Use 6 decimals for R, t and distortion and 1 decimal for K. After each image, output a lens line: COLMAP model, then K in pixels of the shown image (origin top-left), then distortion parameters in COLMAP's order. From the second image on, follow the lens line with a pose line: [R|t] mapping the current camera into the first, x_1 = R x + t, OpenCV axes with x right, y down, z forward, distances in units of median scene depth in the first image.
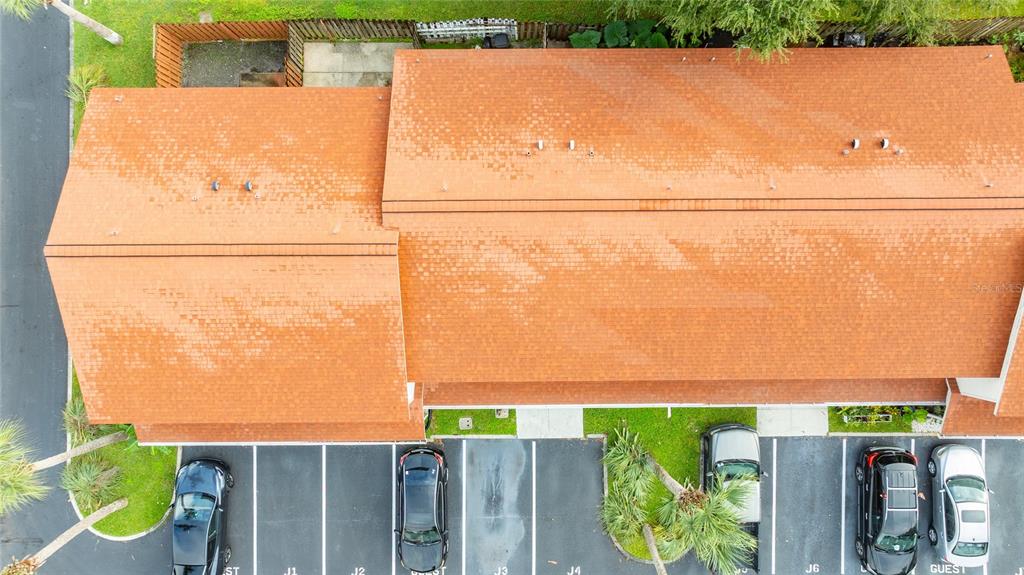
lens RADIAL K [[724.3, 0, 524.7], [0, 724.3, 267.3], [0, 0, 1]] dist [-0.003676, 0.013333]
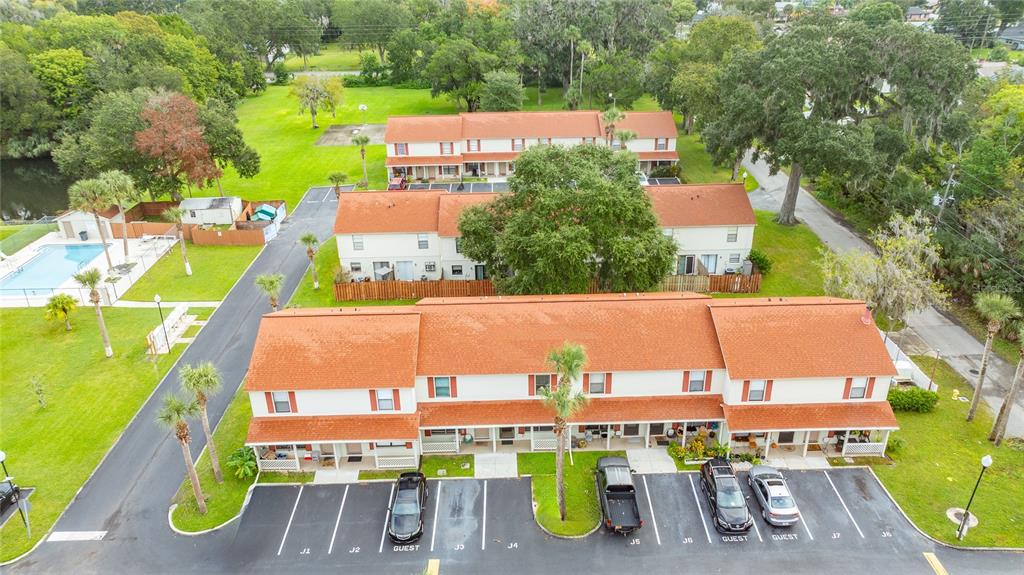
lens RADIAL K [[724.3, 0, 510.4], [0, 724.3, 282.8], [0, 0, 1]] dist [-0.003676, 0.013333]
pose [[0.999646, -0.026557, -0.001742, 0.078796], [0.010408, 0.450338, -0.892797, 1.415238], [0.024494, 0.892463, 0.450455, -0.056214]]
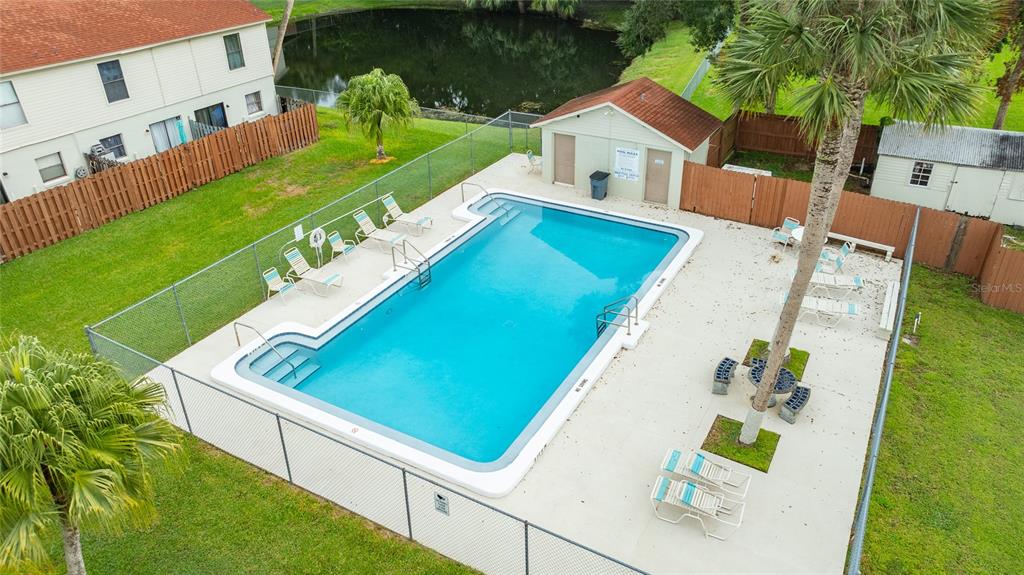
lens RADIAL K [[724.3, 0, 508.5], [0, 724.3, 288.6], [0, 0, 1]] dist [-0.003676, 0.013333]
pose [[0.861220, 0.232959, -0.451697, -1.208068], [-0.506564, 0.465406, -0.725803, -0.366820], [0.041141, 0.853890, 0.518826, 0.620136]]
